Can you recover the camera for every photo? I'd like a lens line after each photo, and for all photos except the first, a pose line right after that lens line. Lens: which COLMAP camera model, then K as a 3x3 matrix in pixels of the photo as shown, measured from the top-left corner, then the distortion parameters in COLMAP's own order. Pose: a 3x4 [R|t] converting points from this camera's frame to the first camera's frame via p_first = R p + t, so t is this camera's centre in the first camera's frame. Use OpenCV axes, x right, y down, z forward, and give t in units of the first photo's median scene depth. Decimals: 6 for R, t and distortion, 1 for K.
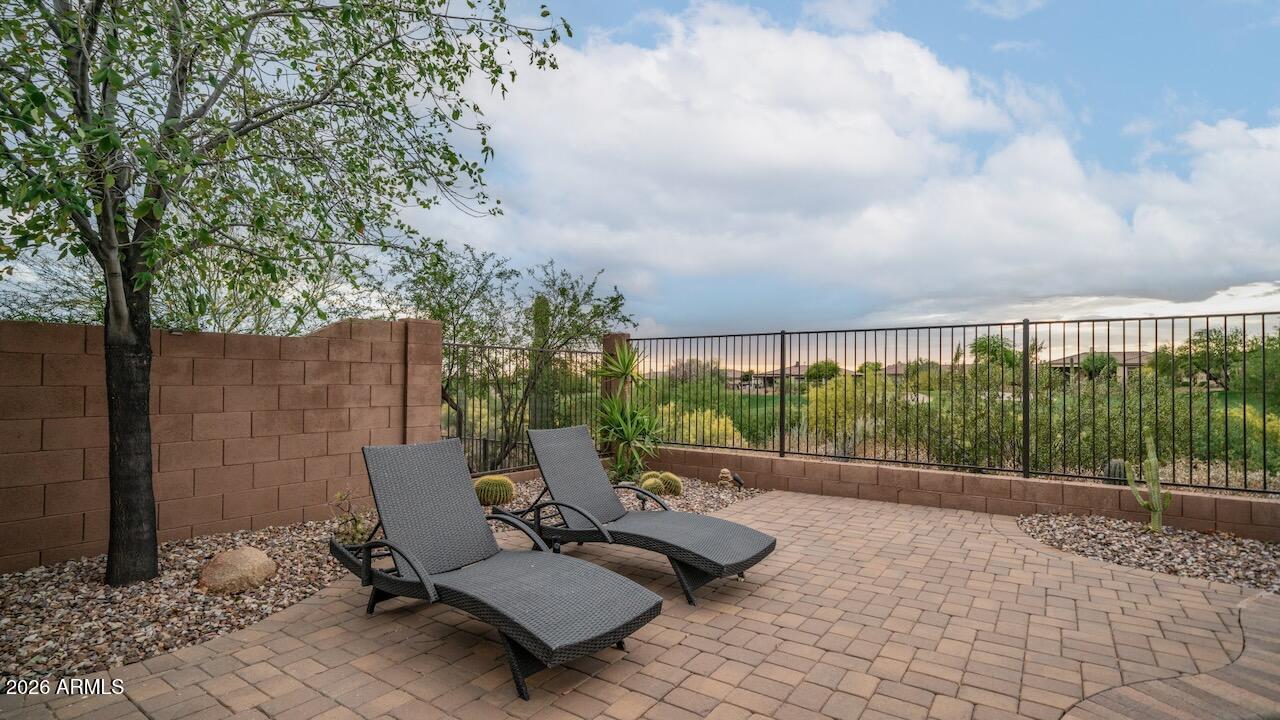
lens RADIAL K [[604.2, 0, 639.4], [0, 604.2, 364.3], [0, 0, 1]] dist [-0.001599, 0.002125]
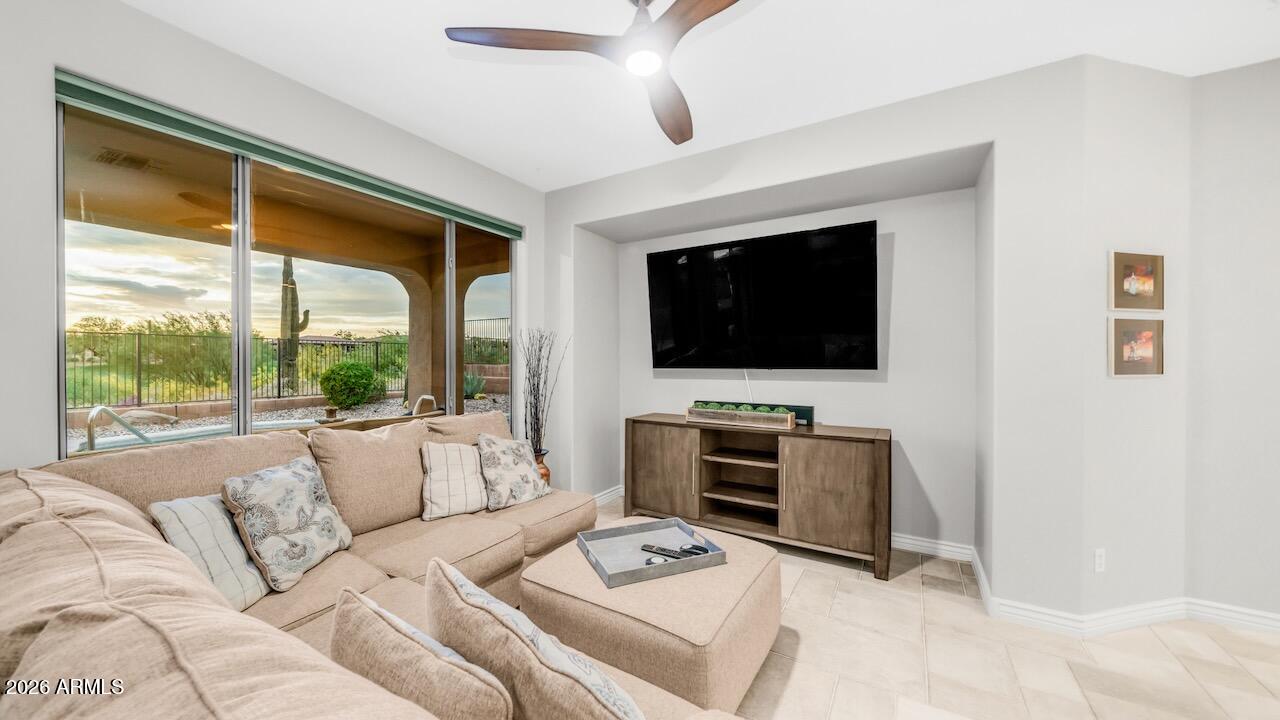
lens RADIAL K [[455.3, 0, 619.3], [0, 455.3, 363.2], [0, 0, 1]] dist [-0.002720, 0.000596]
pose [[-0.041134, -0.012990, 0.999069, -0.624643], [-0.027989, 0.999538, 0.011844, -0.022206], [-0.998762, -0.027475, -0.041478, -0.690964]]
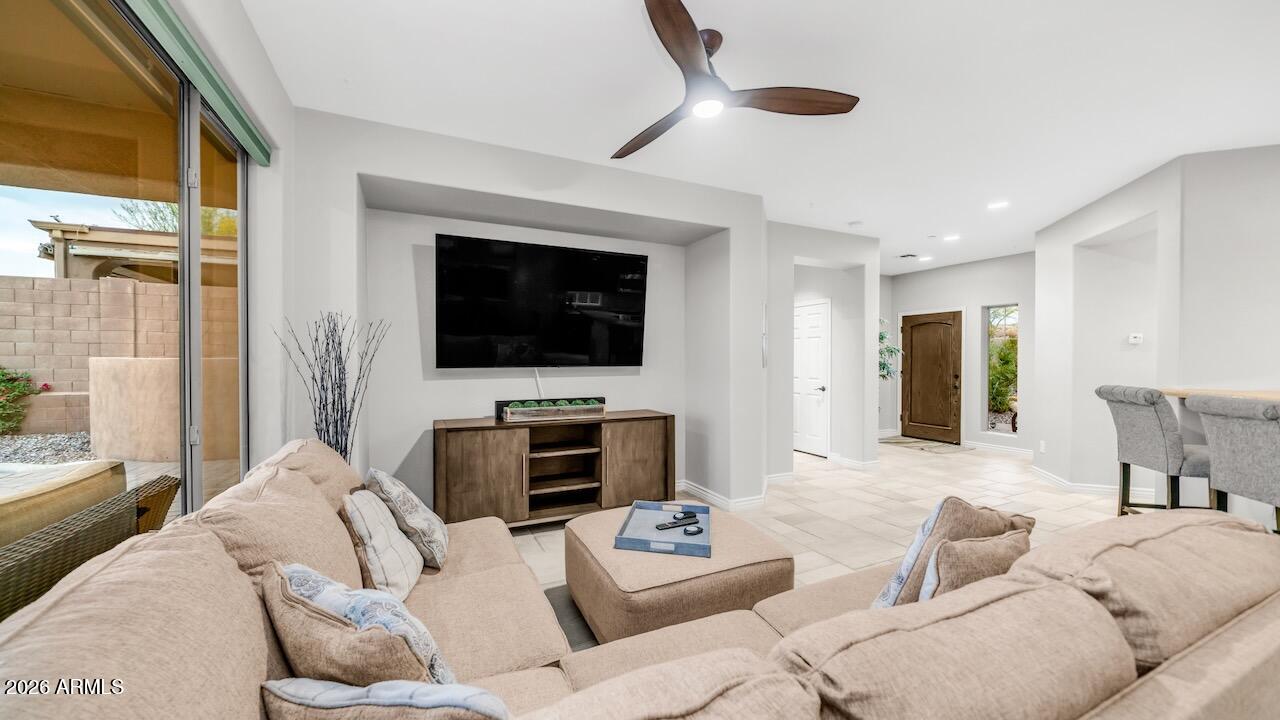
lens RADIAL K [[455.3, 0, 635.0], [0, 455.3, 365.2], [0, 0, 1]] dist [-0.002720, 0.000596]
pose [[-0.866564, -0.011699, 0.498929, -0.527575], [-0.019996, 0.999736, -0.011289, -0.015174], [-0.498665, -0.019759, -0.866569, -0.518172]]
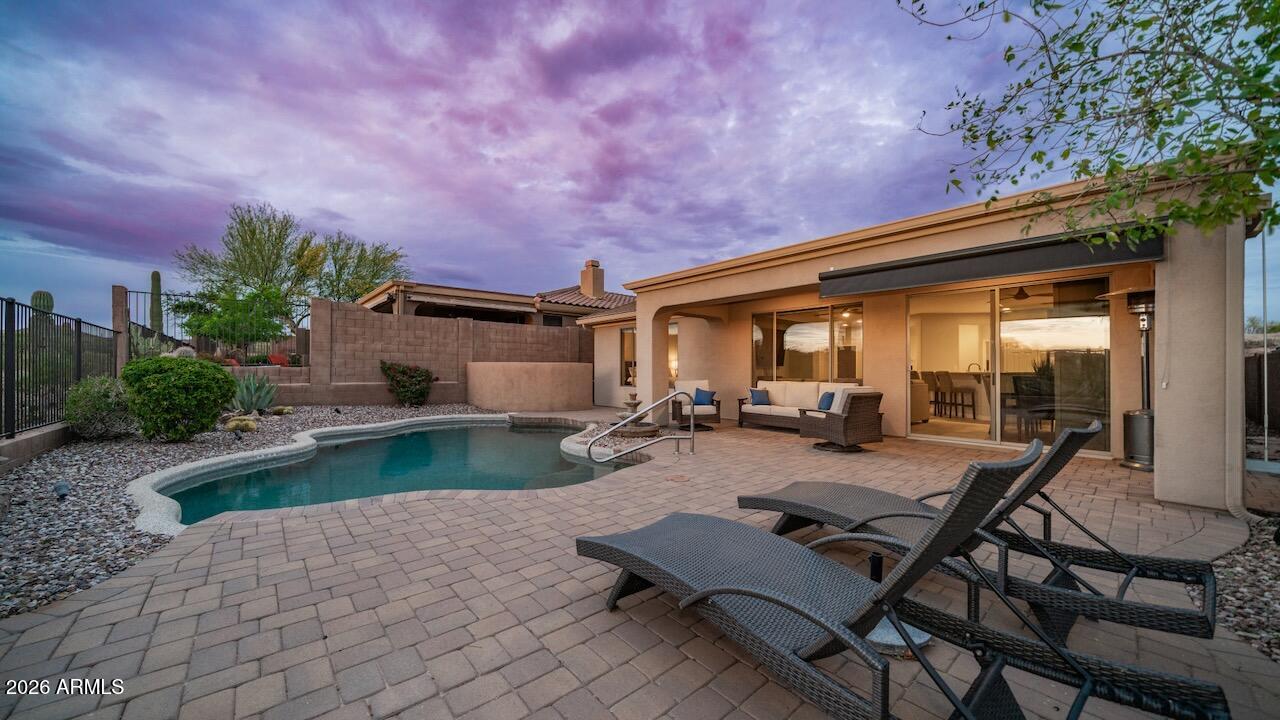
lens RADIAL K [[448.5, 0, 631.6], [0, 448.5, 358.8], [0, 0, 1]] dist [-0.006437, 0.000178]
pose [[-0.974193, -0.005546, 0.225648, 0.022062], [-0.017420, 0.998564, -0.050665, 0.056460], [-0.225043, -0.053288, -0.972891, 1.033432]]
